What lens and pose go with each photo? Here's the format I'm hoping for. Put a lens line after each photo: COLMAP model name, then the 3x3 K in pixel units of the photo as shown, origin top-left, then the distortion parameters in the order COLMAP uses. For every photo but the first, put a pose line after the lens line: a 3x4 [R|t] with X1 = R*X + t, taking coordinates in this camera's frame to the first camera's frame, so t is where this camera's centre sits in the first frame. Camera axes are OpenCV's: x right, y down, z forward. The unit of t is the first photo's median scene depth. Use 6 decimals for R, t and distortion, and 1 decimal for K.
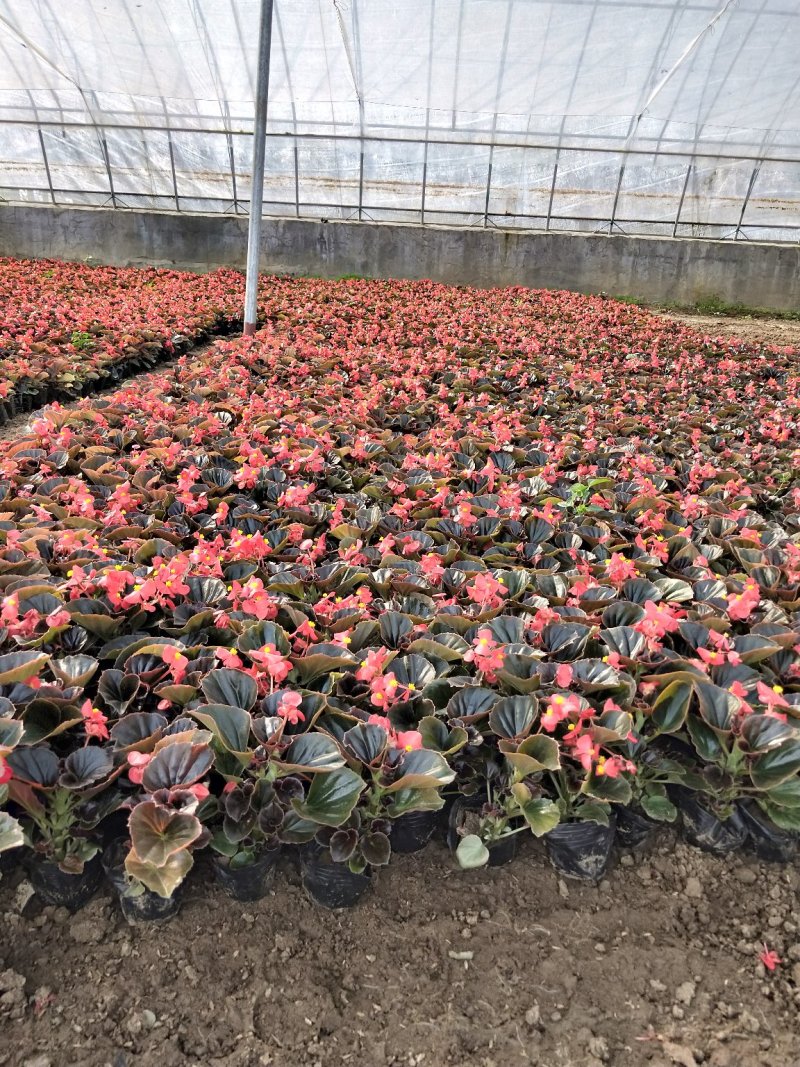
lens RADIAL K [[820.4, 0, 400.0], [0, 820.4, 533.5], [0, 0, 1]] dist [-0.005481, -0.008546]
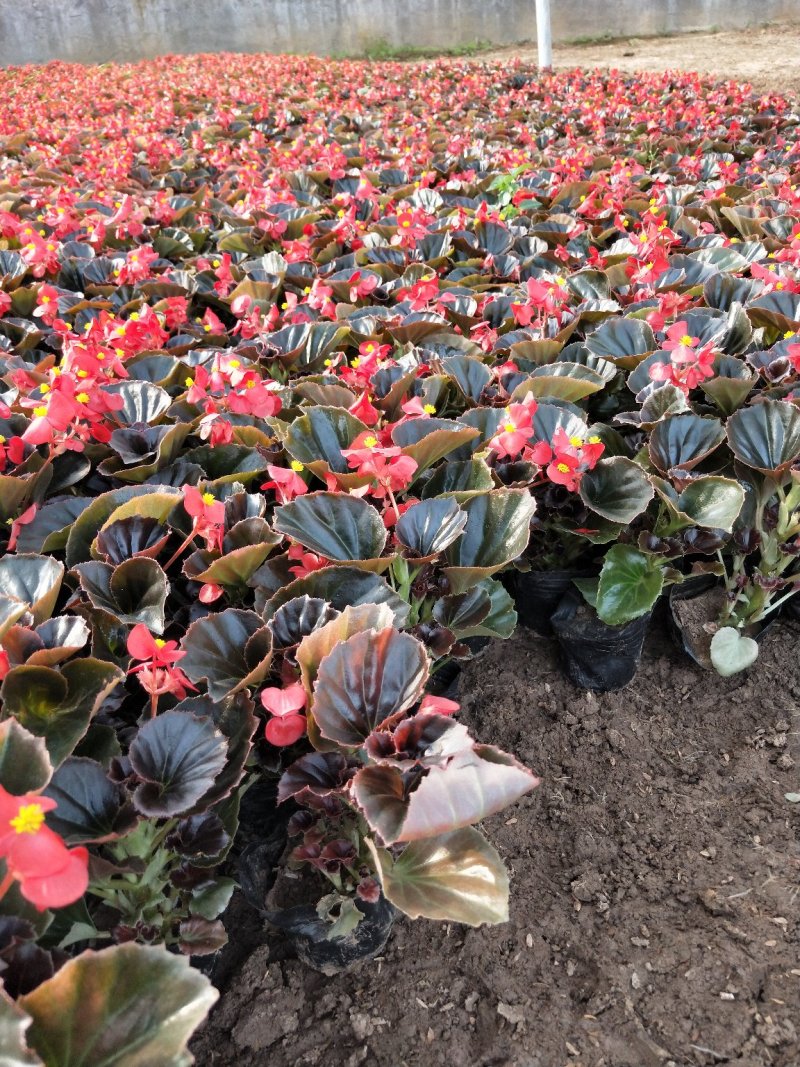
lens RADIAL K [[820.4, 0, 400.0], [0, 820.4, 533.5], [0, 0, 1]] dist [-0.005481, -0.008546]
pose [[0.912052, -0.292857, 0.287047, -0.302135], [0.221972, 0.941143, 0.254908, 0.059775], [-0.344804, -0.168773, 0.923377, 0.448136]]
